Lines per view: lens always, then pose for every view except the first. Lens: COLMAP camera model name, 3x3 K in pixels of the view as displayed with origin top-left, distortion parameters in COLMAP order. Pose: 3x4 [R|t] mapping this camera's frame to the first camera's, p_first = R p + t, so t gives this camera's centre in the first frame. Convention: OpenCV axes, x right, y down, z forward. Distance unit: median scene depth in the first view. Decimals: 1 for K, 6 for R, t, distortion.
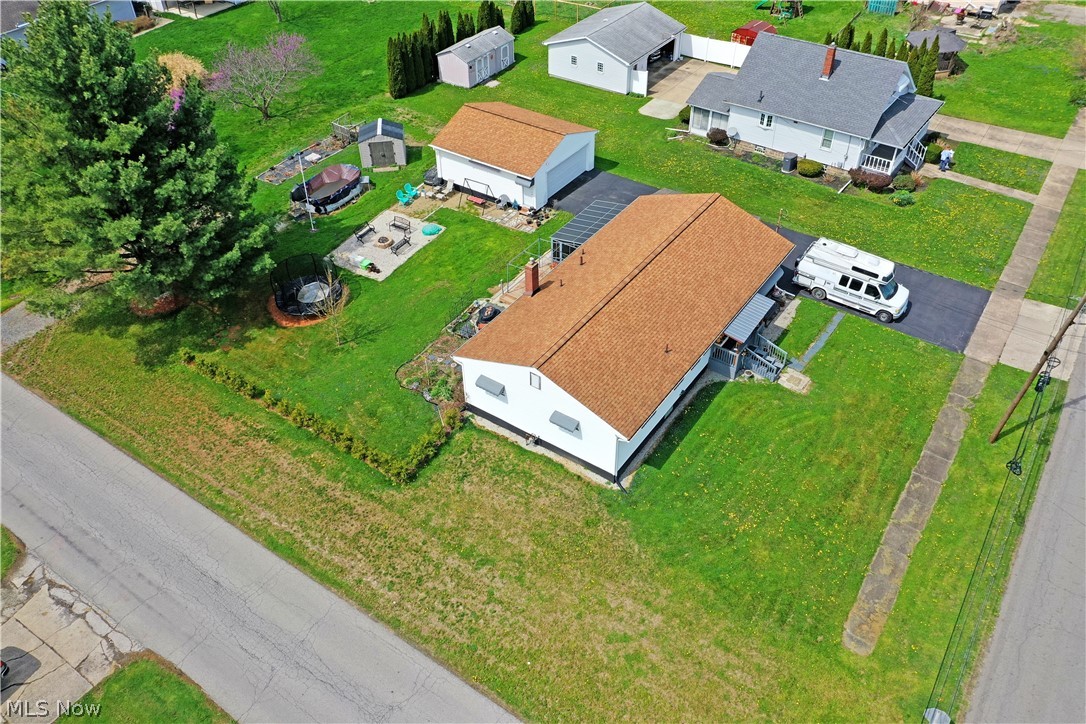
lens RADIAL K [[865.9, 0, 540.7], [0, 865.9, 359.2], [0, 0, 1]] dist [0.021350, 0.003645]
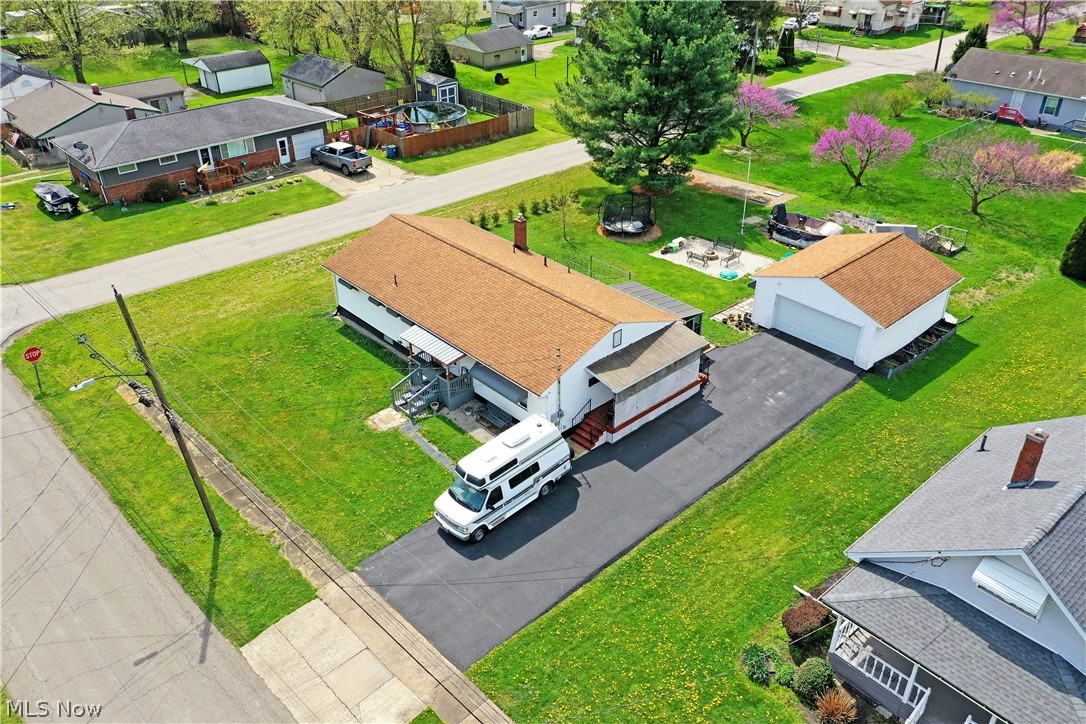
lens RADIAL K [[865.9, 0, 540.7], [0, 865.9, 359.2], [0, 0, 1]] dist [0.021350, 0.003645]
pose [[-0.215972, 0.521812, -0.825268, 0.830502], [-0.630880, 0.570516, 0.525835, -0.507754], [0.745216, 0.634211, 0.205985, 0.744734]]
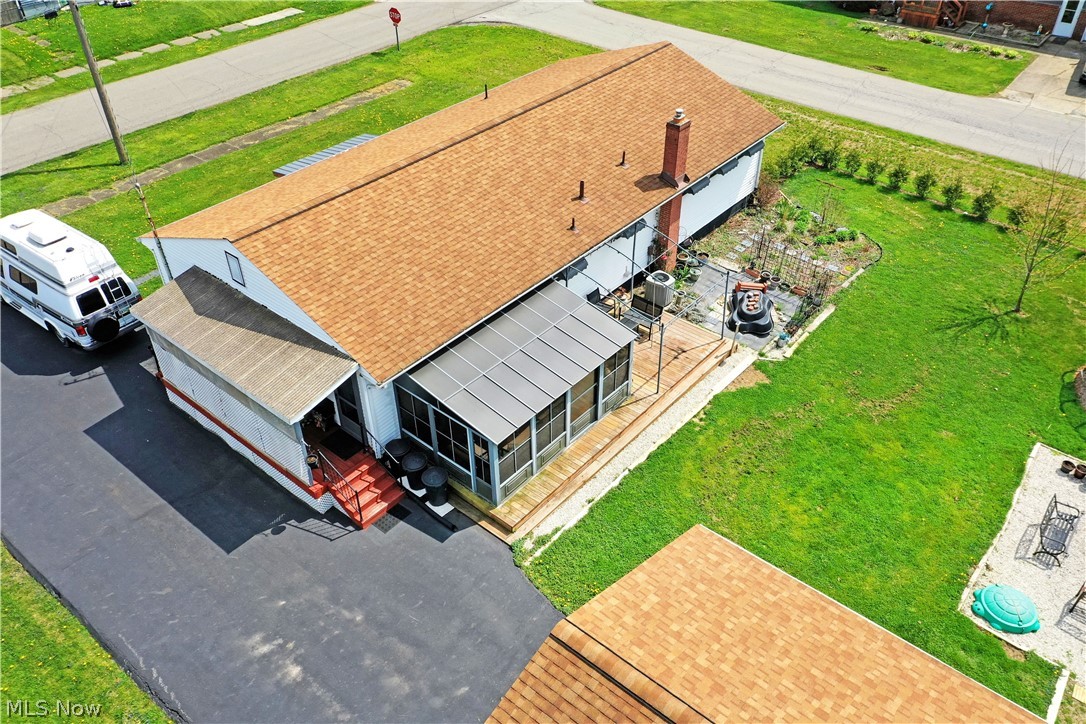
lens RADIAL K [[865.9, 0, 540.7], [0, 865.9, 359.2], [0, 0, 1]] dist [0.021350, 0.003645]
pose [[-0.995094, -0.034142, 0.092857, 0.016909], [0.084026, 0.203820, 0.975396, -0.524725], [-0.052228, 0.978413, -0.199951, 1.047085]]
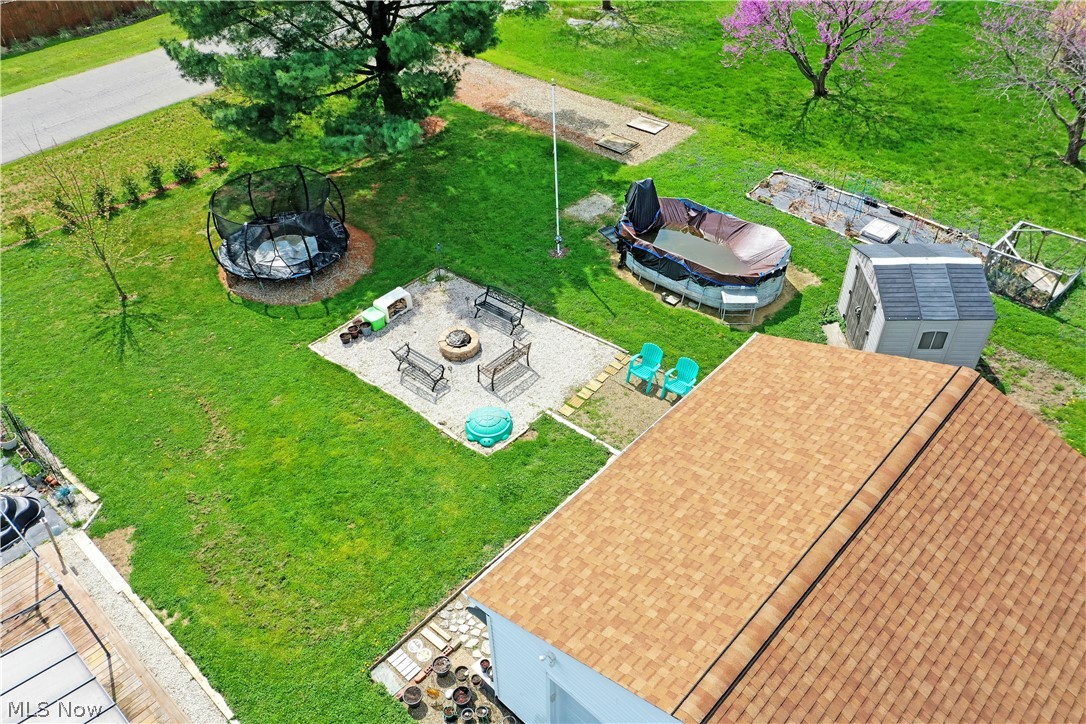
lens RADIAL K [[865.9, 0, 540.7], [0, 865.9, 359.2], [0, 0, 1]] dist [0.021350, 0.003645]
pose [[-0.139309, 0.669911, -0.729254, 0.126285], [-0.626908, 0.510400, 0.588624, -0.418100], [0.766537, 0.539176, 0.348870, 0.930579]]
